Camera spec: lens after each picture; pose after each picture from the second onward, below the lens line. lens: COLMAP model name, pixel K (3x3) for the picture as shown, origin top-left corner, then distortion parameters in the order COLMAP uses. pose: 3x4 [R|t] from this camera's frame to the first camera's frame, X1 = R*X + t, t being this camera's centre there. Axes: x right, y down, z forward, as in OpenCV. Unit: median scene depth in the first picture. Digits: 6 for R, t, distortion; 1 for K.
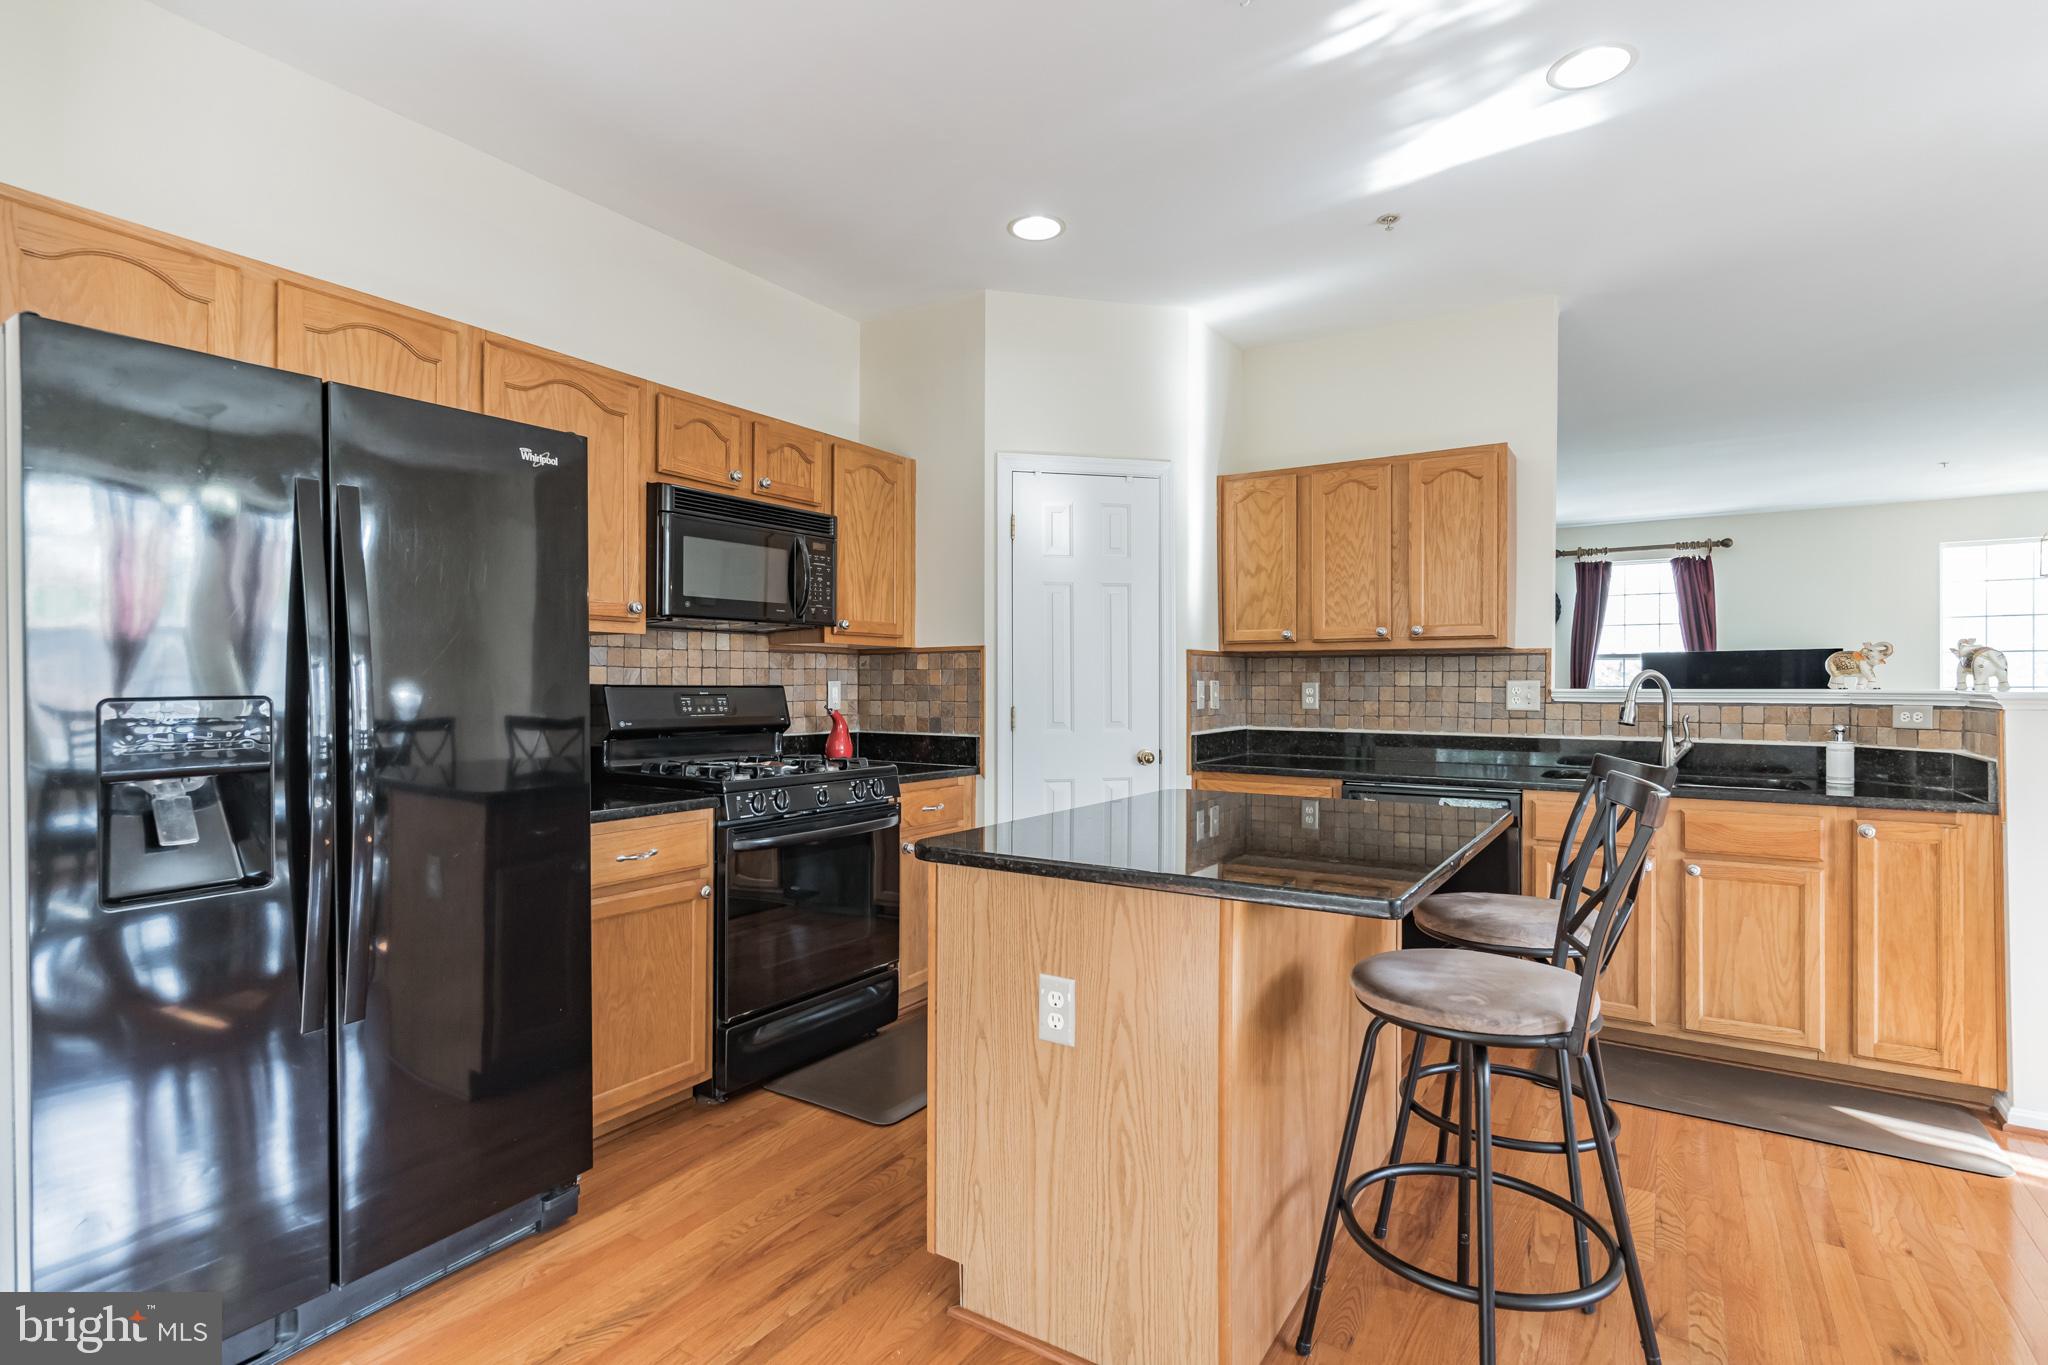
lens RADIAL K [[980.4, 0, 1021.5], [0, 980.4, 680.0], [0, 0, 1]] dist [0.004073, 0.000390]
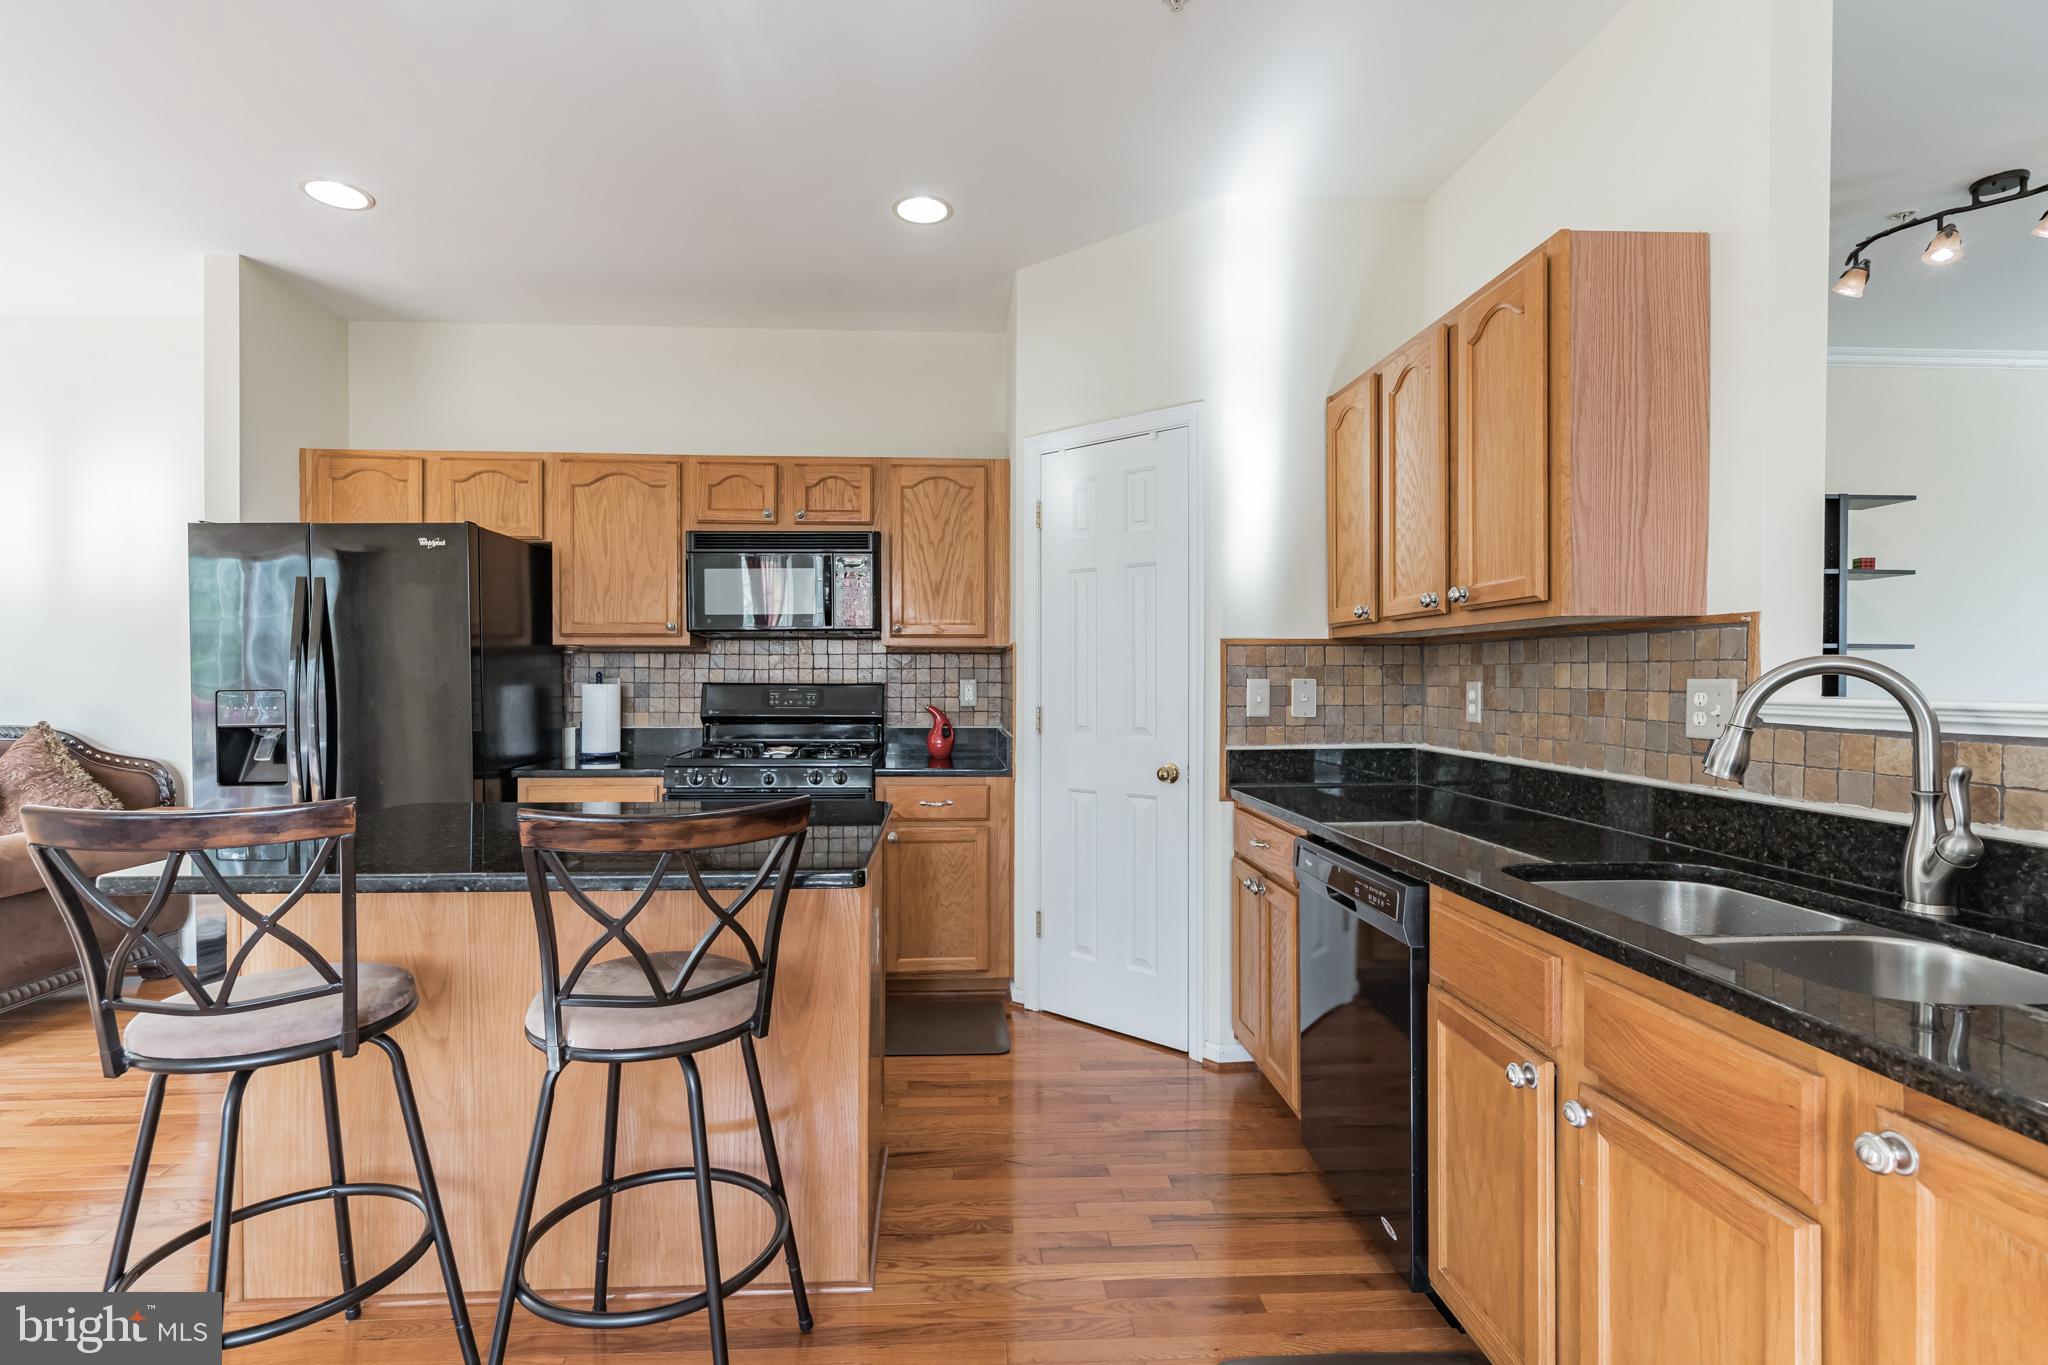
lens RADIAL K [[946.7, 0, 1018.1], [0, 946.7, 685.0], [0, 0, 1]] dist [-0.005667, -0.000714]
pose [[0.599630, 0.004961, -0.800262, 0.679748], [0.002869, 0.999961, 0.008349, -0.001455], [0.800272, -0.007302, 0.599592, 0.431133]]
